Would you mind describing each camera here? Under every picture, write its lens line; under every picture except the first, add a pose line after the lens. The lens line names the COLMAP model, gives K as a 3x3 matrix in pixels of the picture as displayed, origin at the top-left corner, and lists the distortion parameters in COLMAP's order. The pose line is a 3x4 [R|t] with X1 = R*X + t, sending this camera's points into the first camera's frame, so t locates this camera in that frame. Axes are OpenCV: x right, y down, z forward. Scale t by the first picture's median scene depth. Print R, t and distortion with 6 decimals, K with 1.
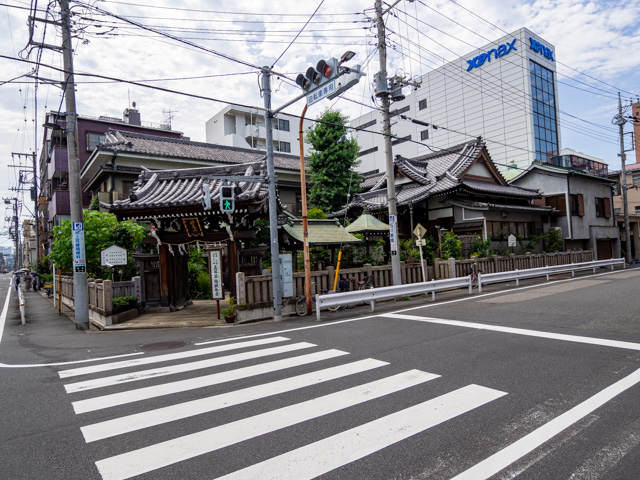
lens RADIAL K [[397.5, 0, 320.0], [0, 397.5, 240.0], [0, 0, 1]] dist [0.002096, 0.001028]
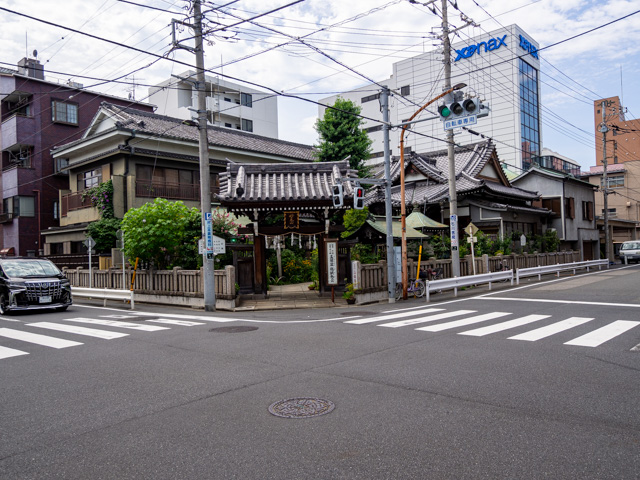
lens RADIAL K [[495.8, 0, 320.0], [0, 495.8, 240.0], [0, 0, 1]] dist [0.008694, 0.003508]
pose [[0.981559, 0.025016, 0.189516, -0.289717], [-0.026852, 0.999614, 0.007124, 0.005912], [-0.189265, -0.012081, 0.981852, -0.196799]]
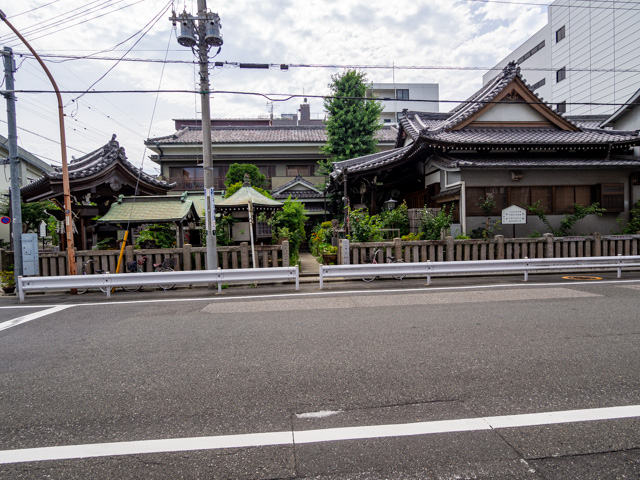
lens RADIAL K [[326.0, 0, 320.0], [0, 326.0, 240.0], [0, 0, 1]] dist [-0.003593, -0.001261]
pose [[0.837703, 0.050763, -0.543762, 0.485264], [0.007259, 0.994548, 0.104030, -0.014880], [0.546078, -0.091093, 0.832767, 0.341674]]
